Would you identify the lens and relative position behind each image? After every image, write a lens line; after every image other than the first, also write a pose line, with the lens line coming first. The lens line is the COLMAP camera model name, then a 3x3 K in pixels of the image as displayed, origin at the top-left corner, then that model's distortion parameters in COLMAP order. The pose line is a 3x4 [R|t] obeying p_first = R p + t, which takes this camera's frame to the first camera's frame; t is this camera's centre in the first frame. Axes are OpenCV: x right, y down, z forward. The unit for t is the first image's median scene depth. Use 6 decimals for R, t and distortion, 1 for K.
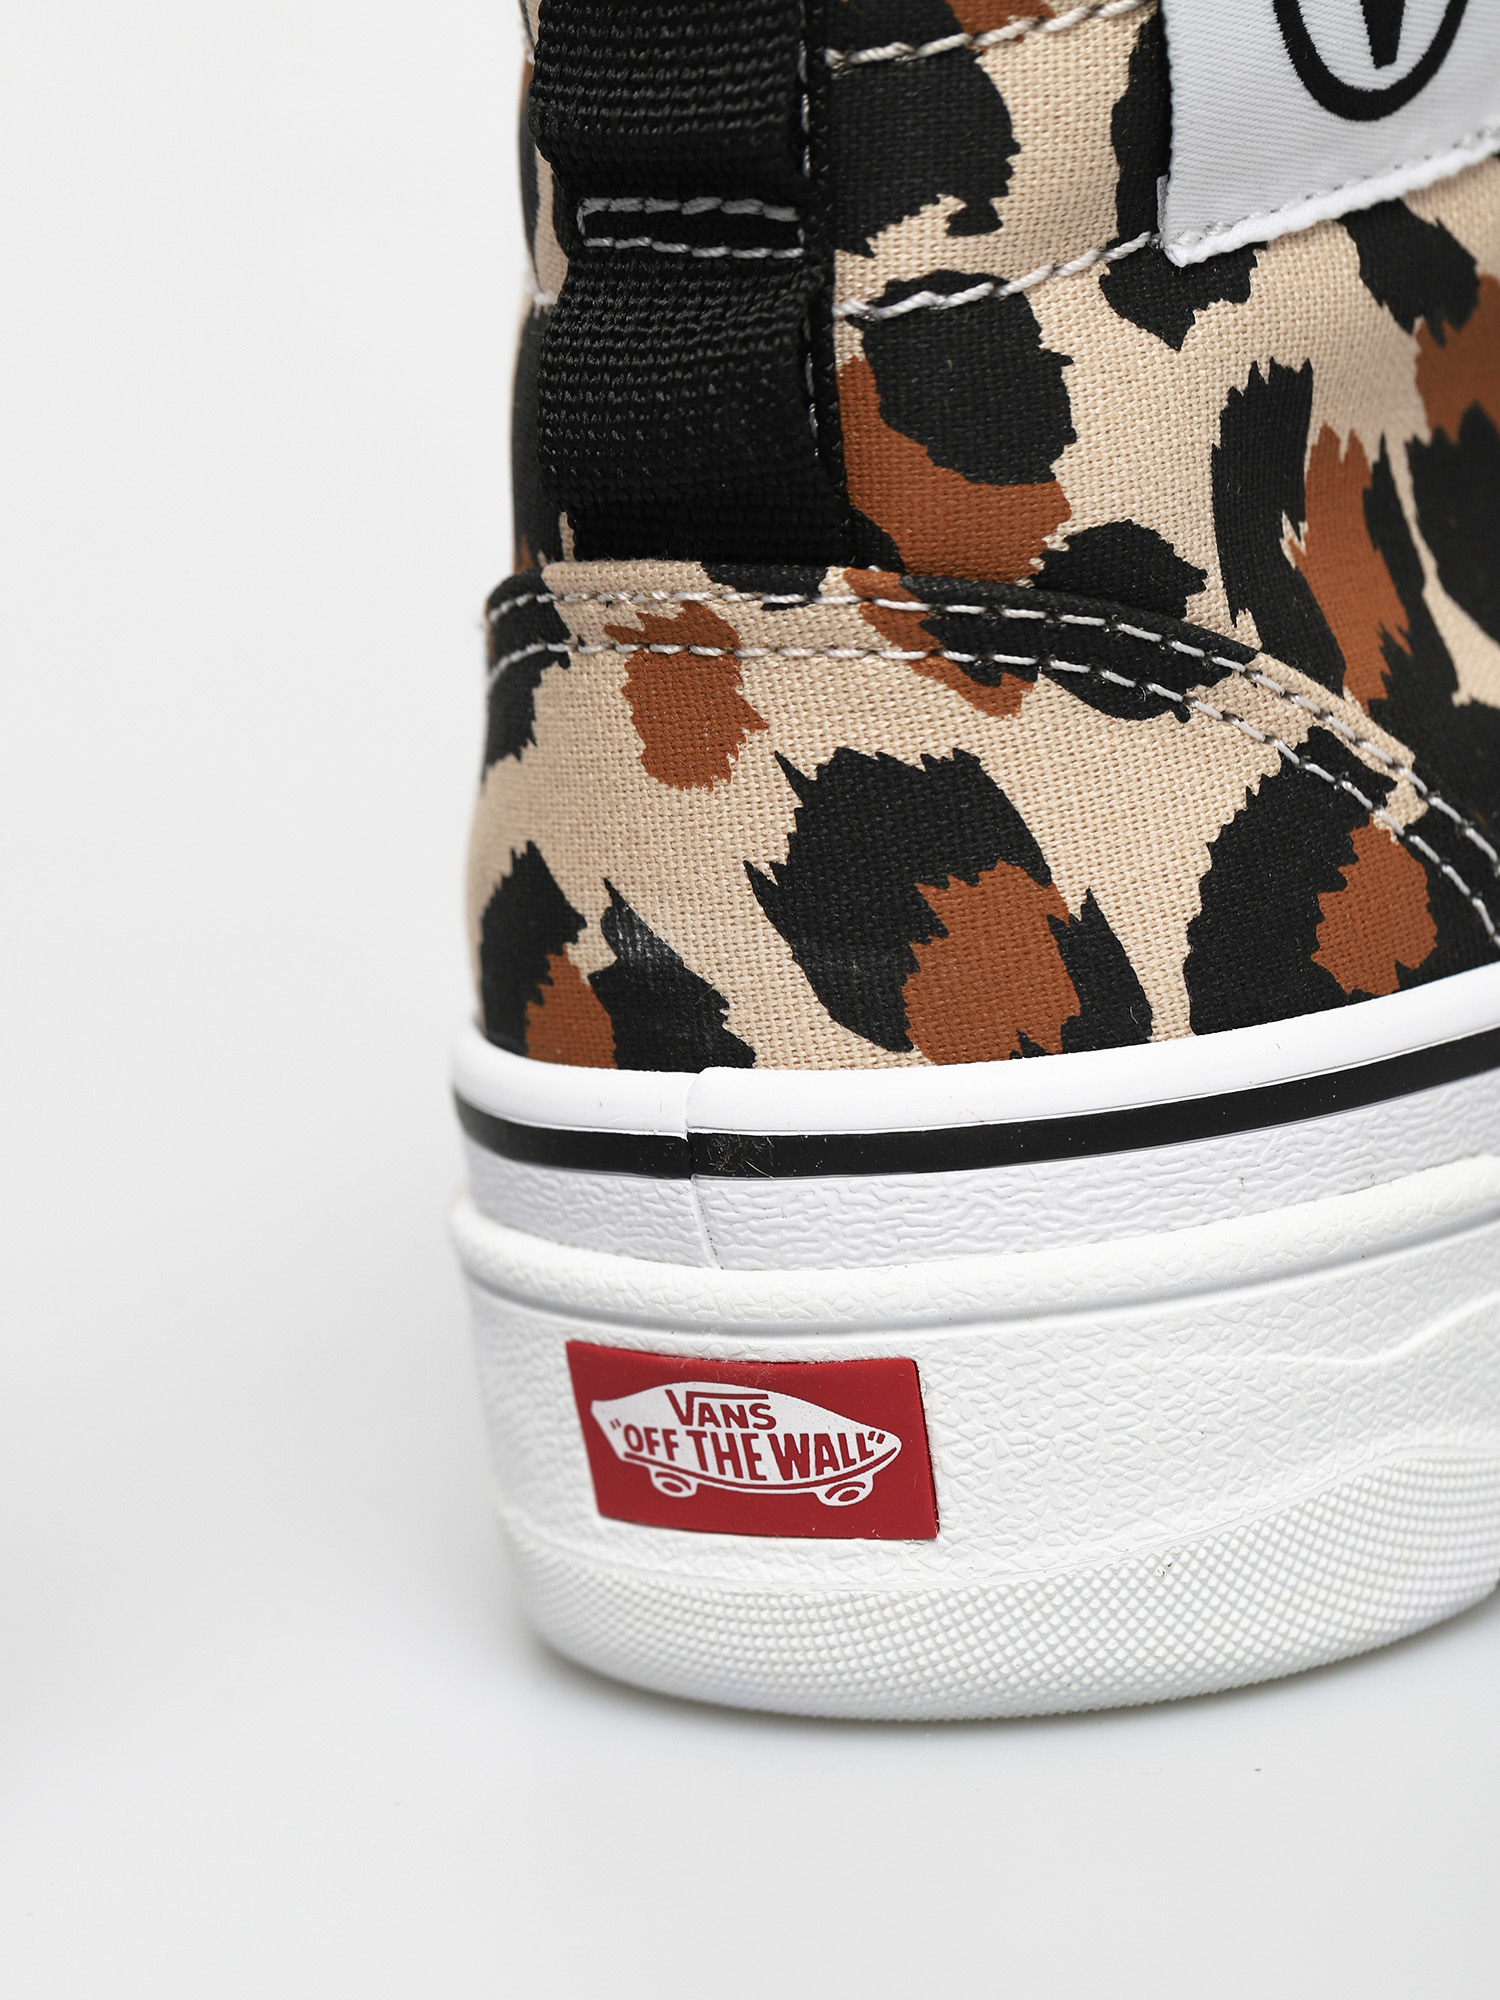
lens RADIAL K [[7629.4, 0, 755.4], [0, 7629.4, 999.3], [0, 0, 1]] dist [0.093813, 0.000000]
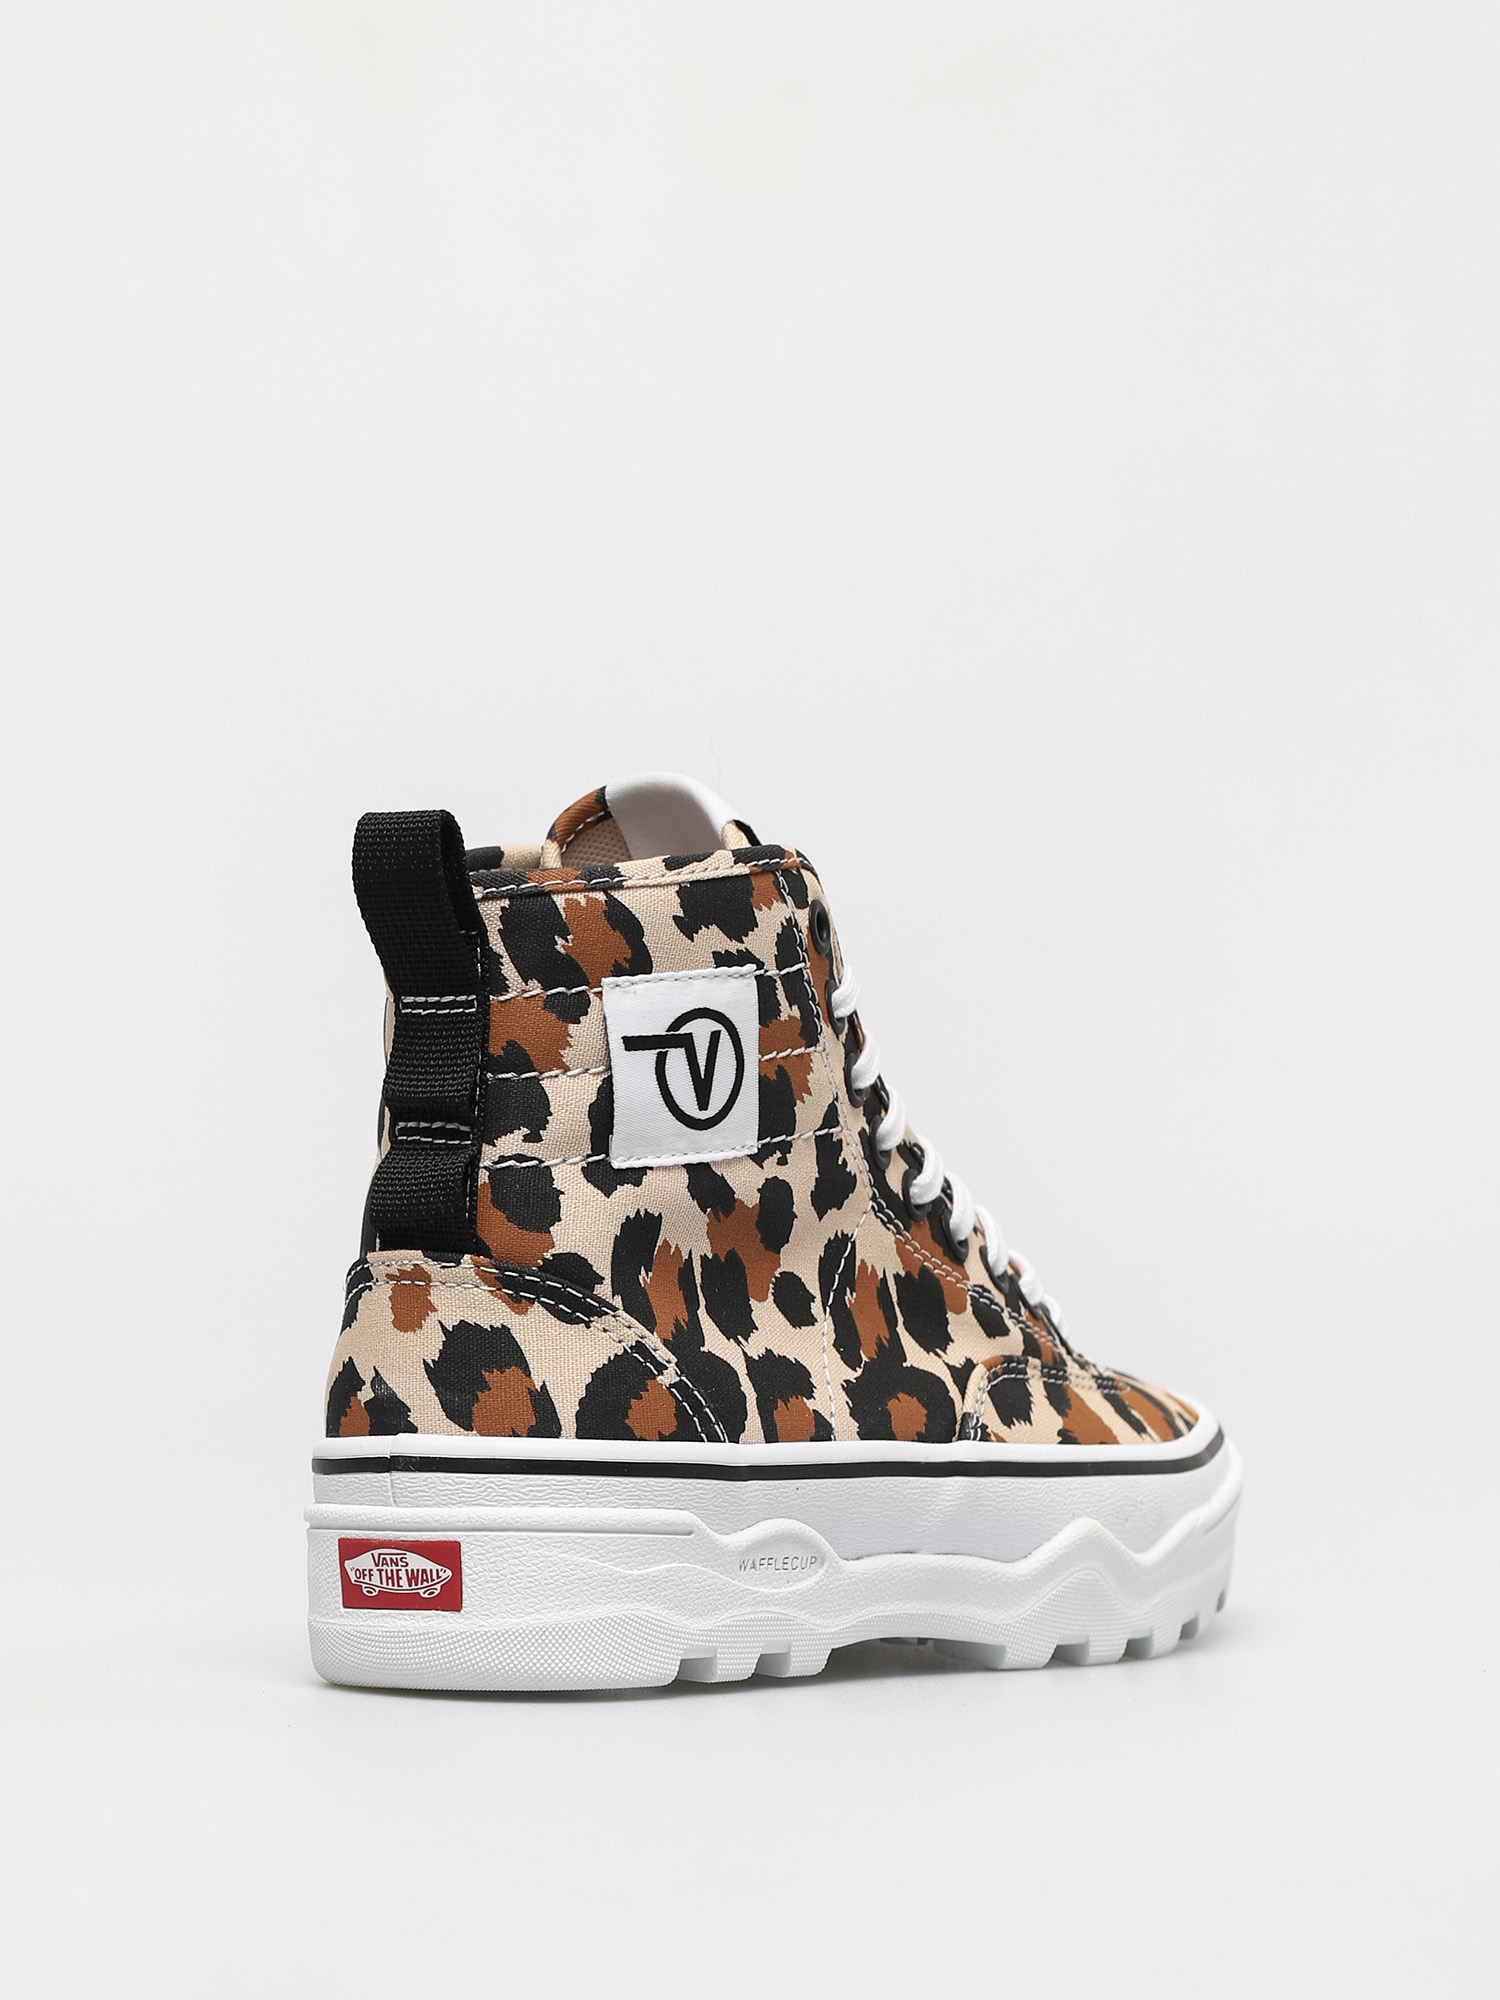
lens RADIAL K [[9812.6, 0, 753.3], [0, 9812.6, 995.8], [0, 0, 1]] dist [0.070953, 0.000000]
pose [[0.991732, 0.114518, -0.057909, 0.305496], [-0.124616, 0.967153, -0.221552, 0.622165], [0.030636, 0.226937, 0.973427, -2.461010]]
